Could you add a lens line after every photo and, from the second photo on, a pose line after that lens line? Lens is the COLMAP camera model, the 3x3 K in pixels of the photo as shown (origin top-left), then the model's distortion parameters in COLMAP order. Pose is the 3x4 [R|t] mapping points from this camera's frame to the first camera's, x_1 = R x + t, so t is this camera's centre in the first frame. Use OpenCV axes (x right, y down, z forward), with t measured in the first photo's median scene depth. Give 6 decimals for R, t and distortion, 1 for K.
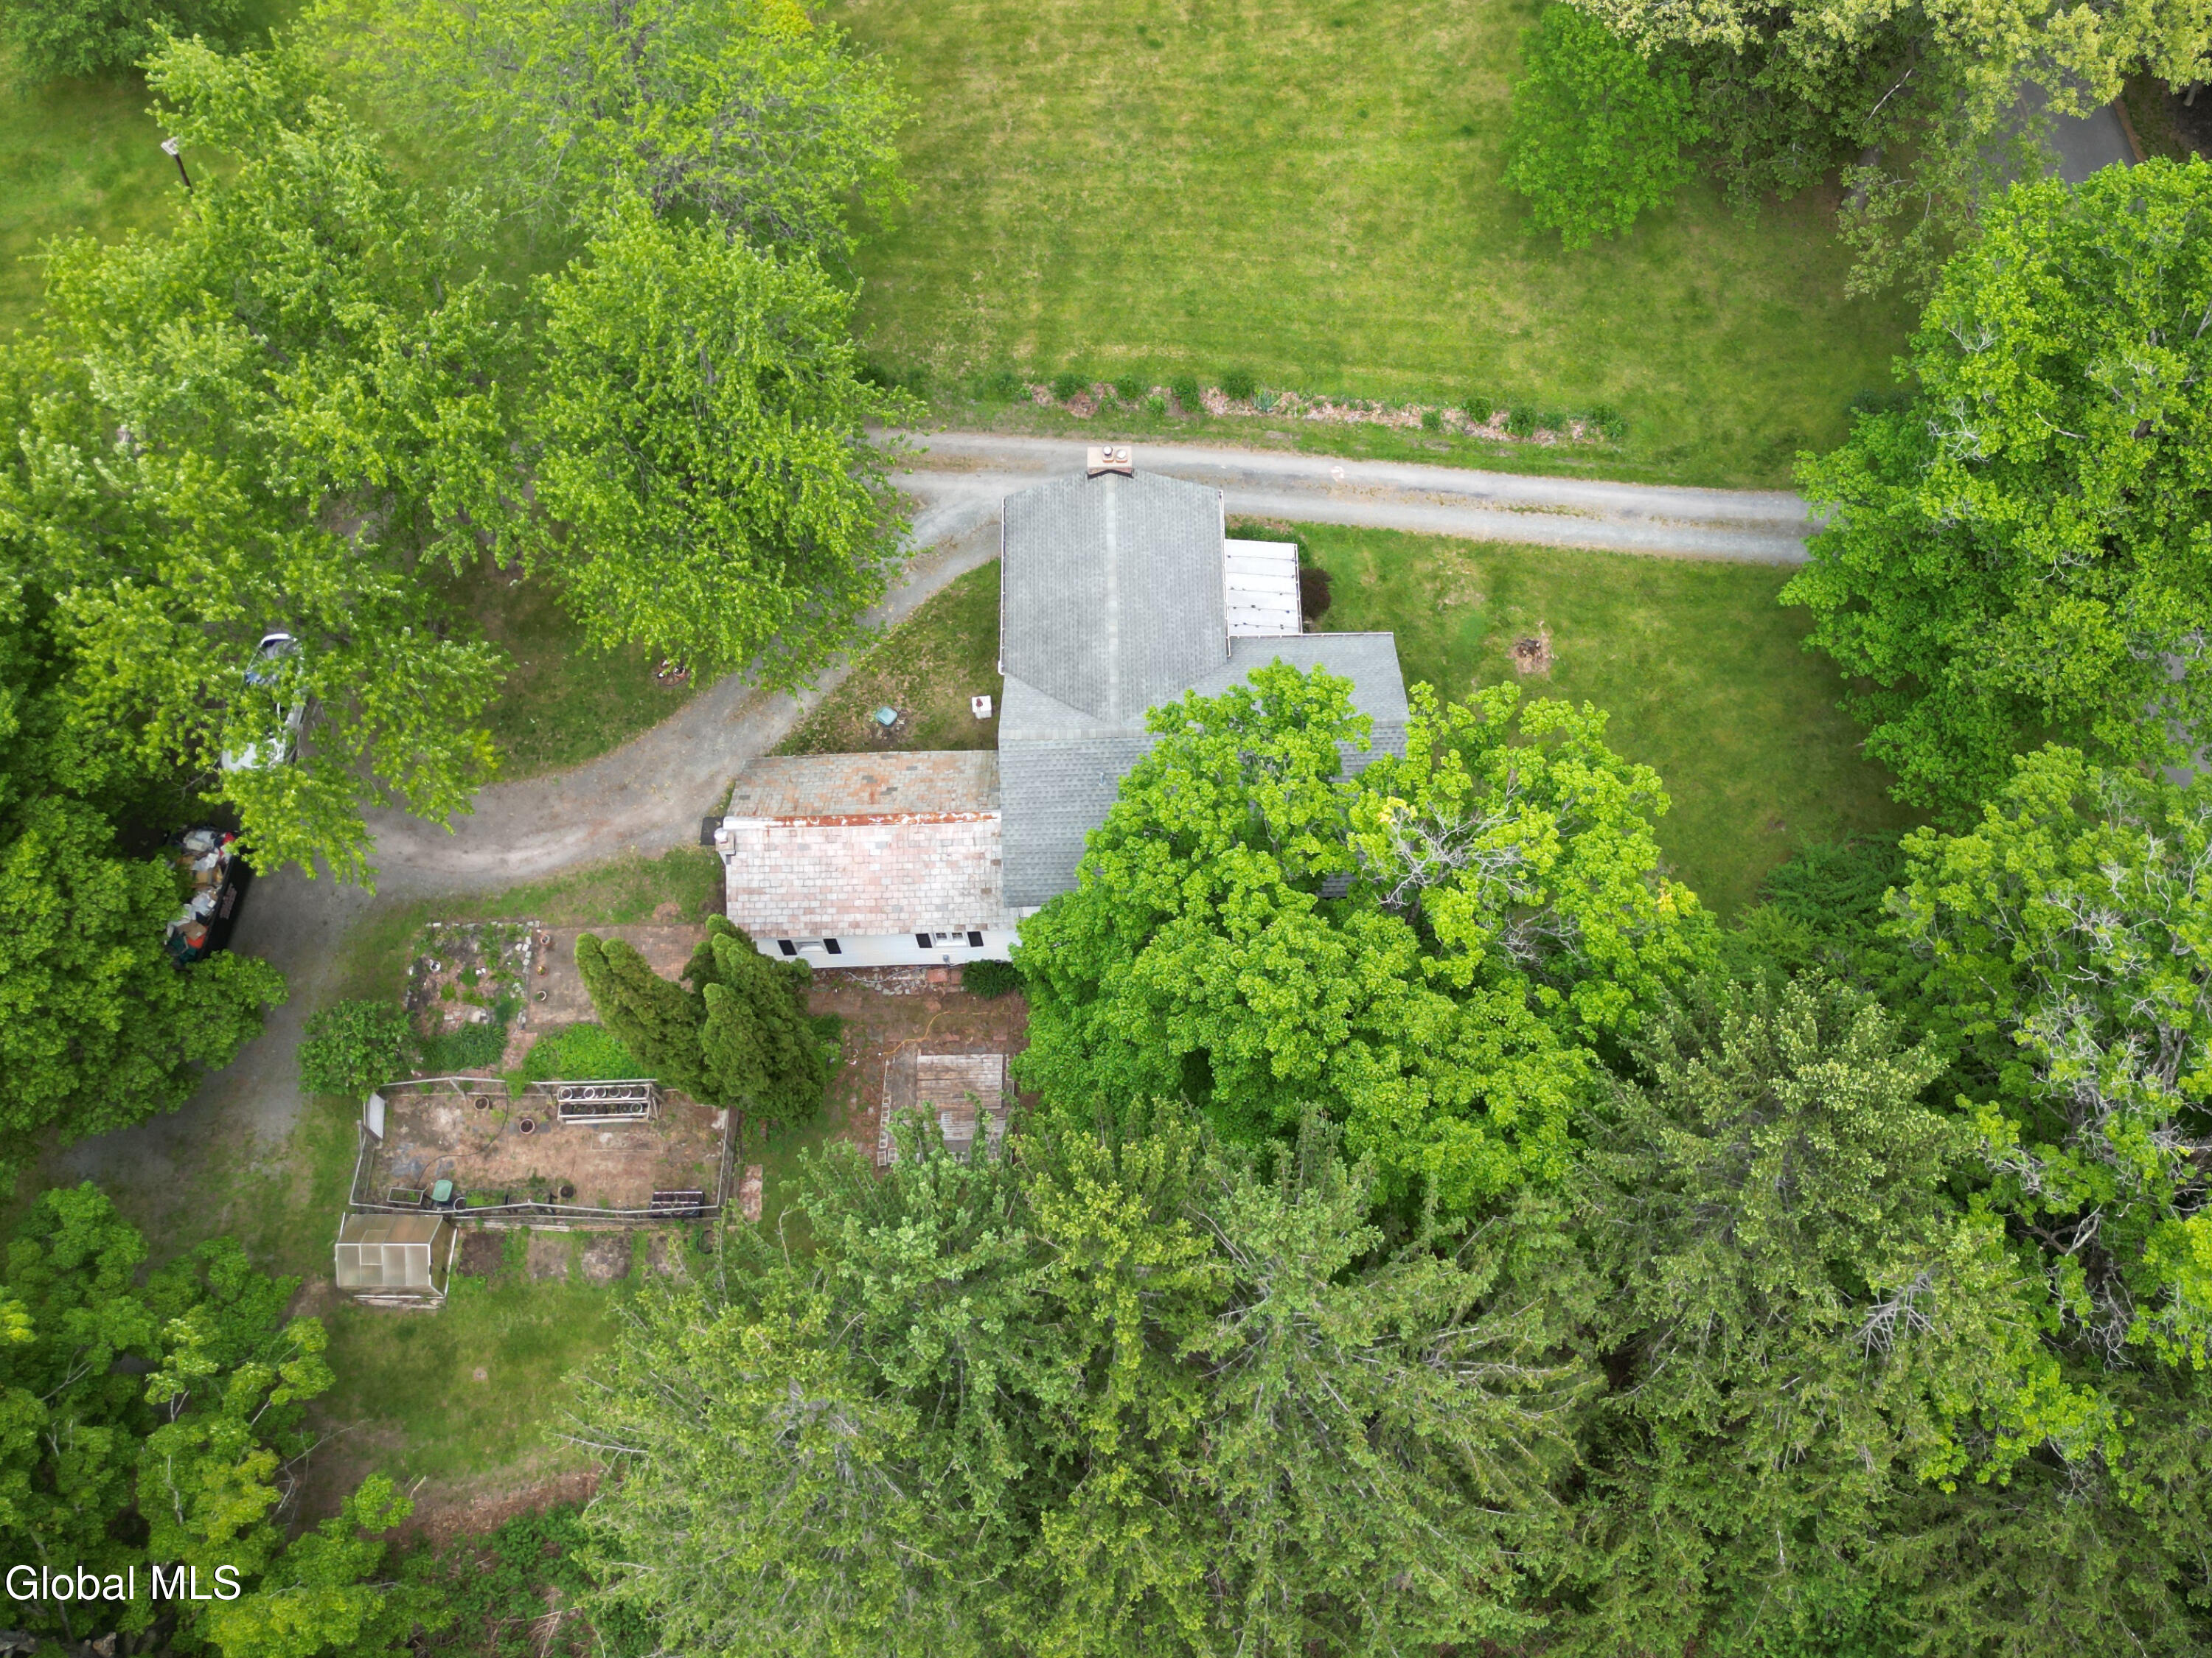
lens RADIAL K [[2194.2, 0, 1158.5], [0, 2194.2, 652.2], [0, 0, 1]] dist [0.134053, -0.347568]
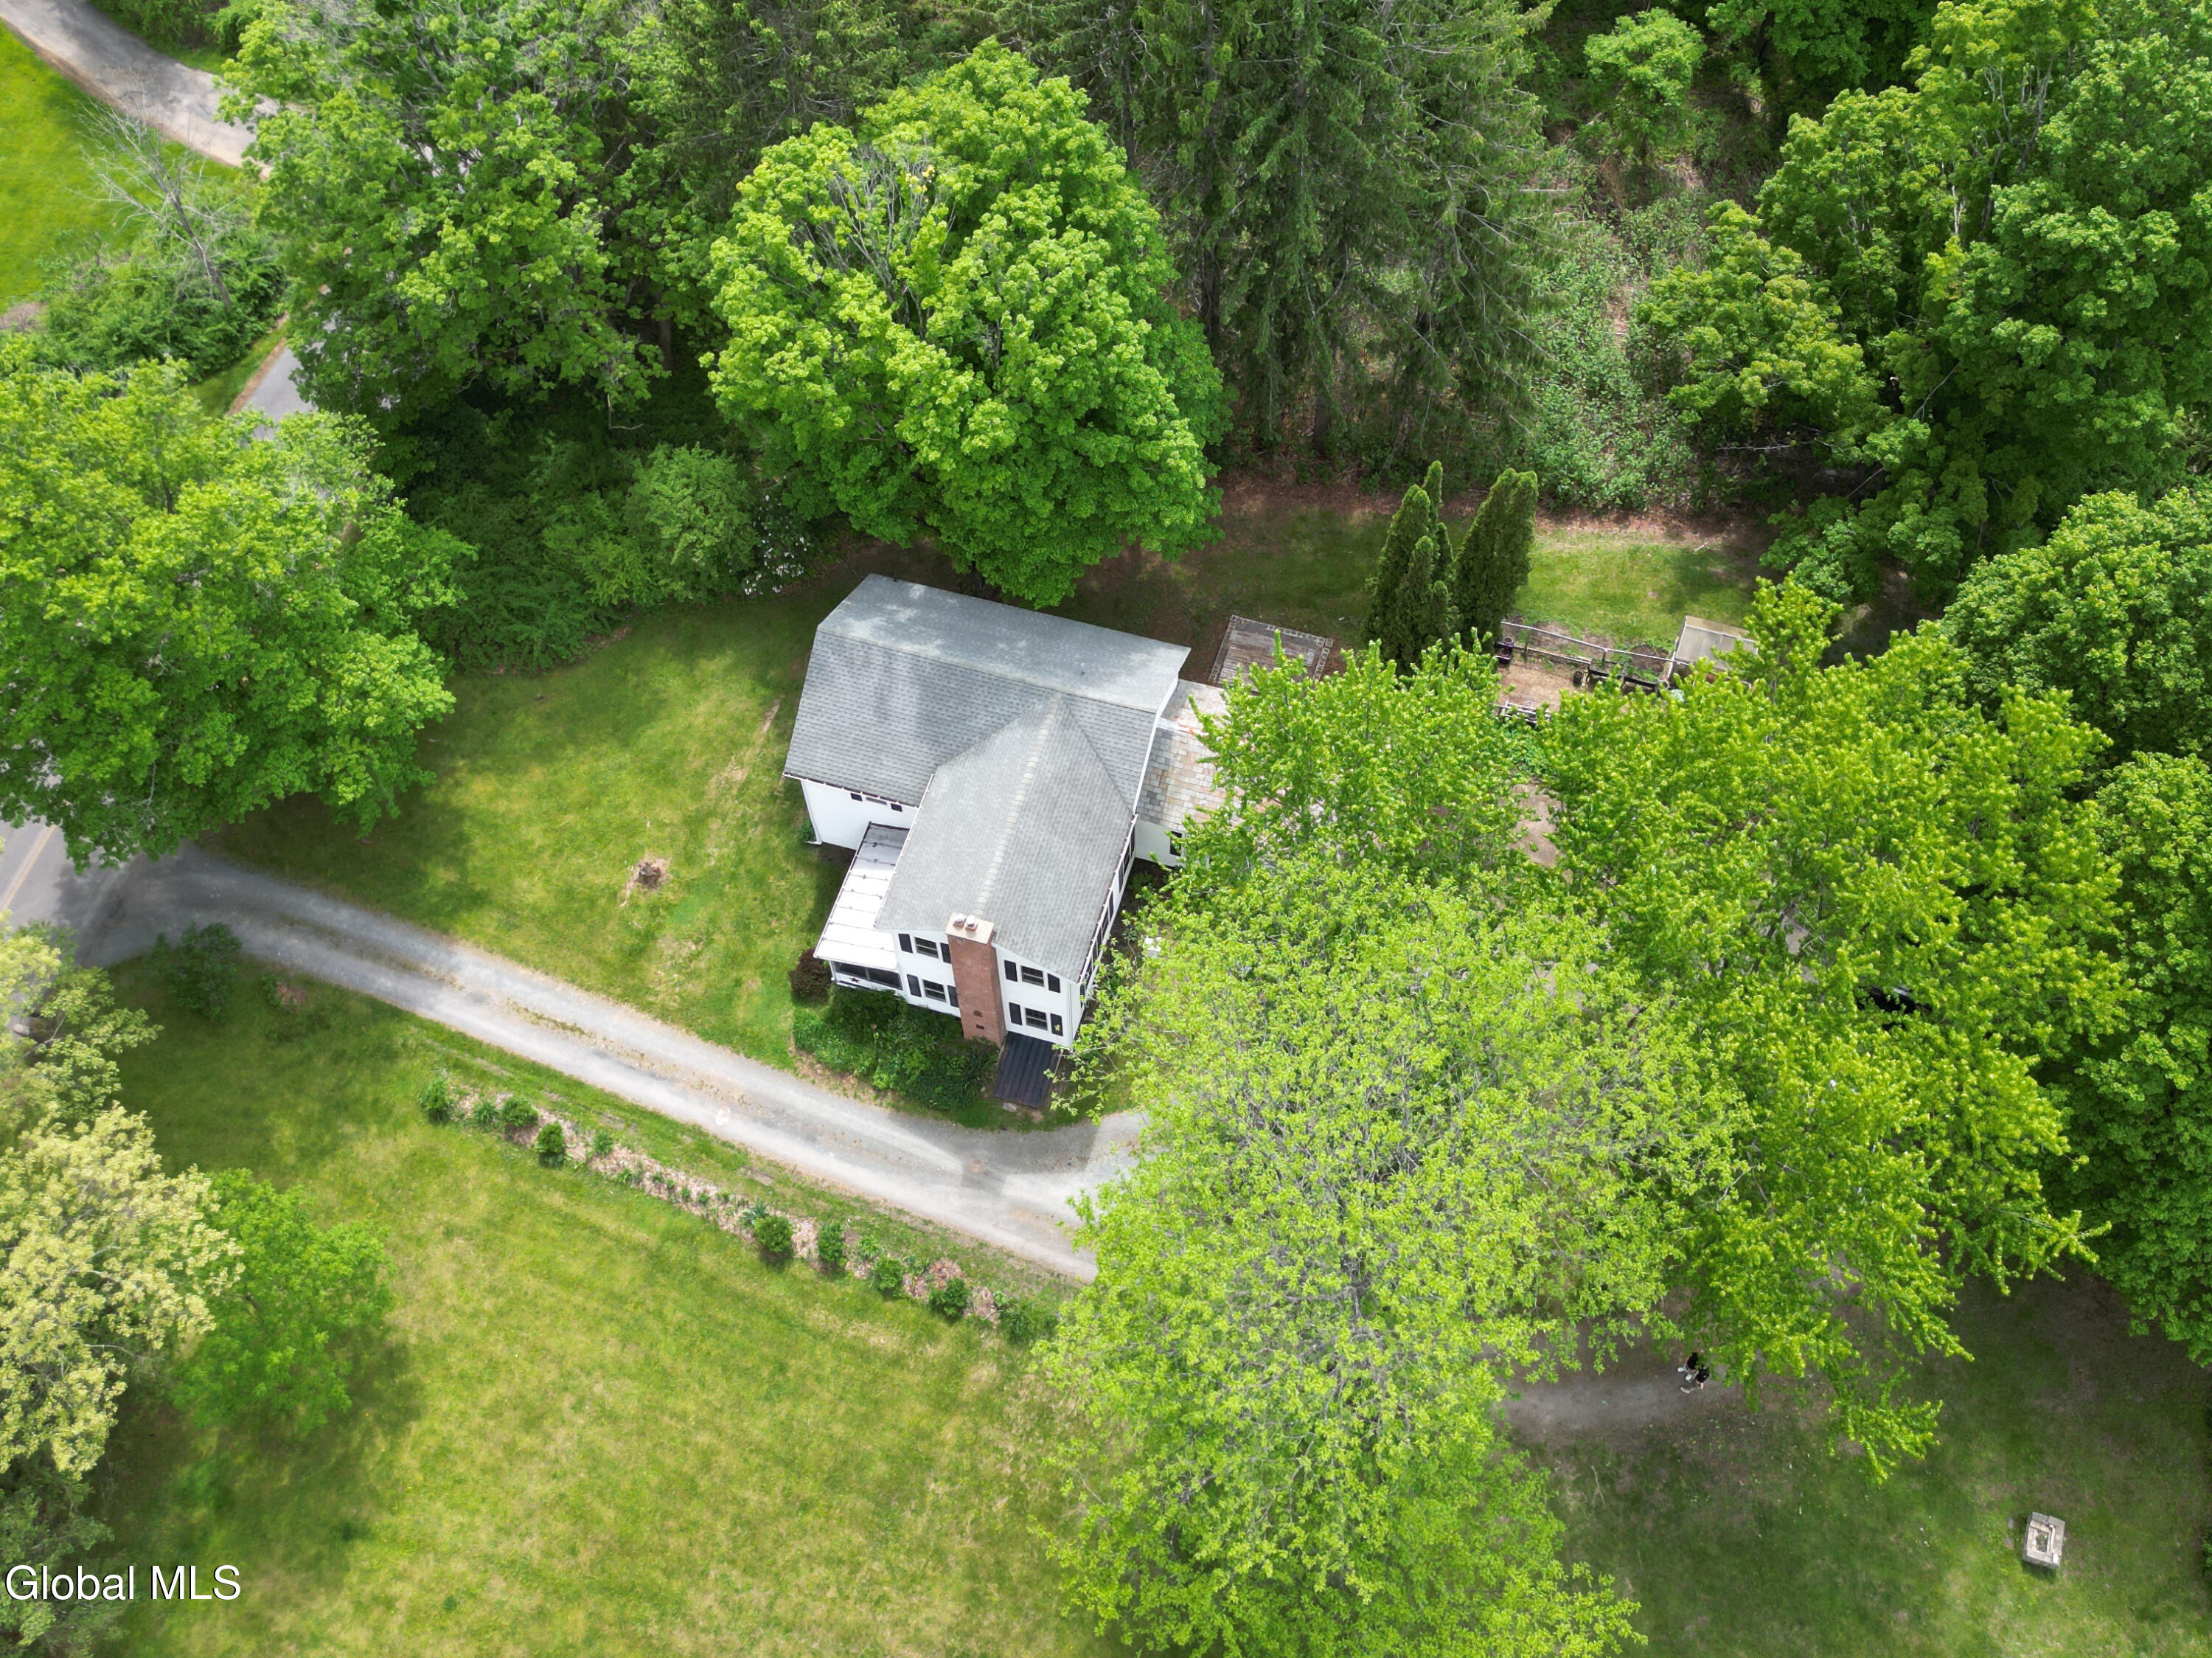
lens RADIAL K [[2045.6, 0, 1063.8], [0, 2045.6, 840.8], [0, 0, 1]] dist [0.098582, -0.206237]
pose [[-0.946457, -0.247459, 0.207322, -0.228551], [0.304985, -0.474838, 0.825538, -0.765376], [-0.105843, 0.844567, 0.524885, 0.443724]]
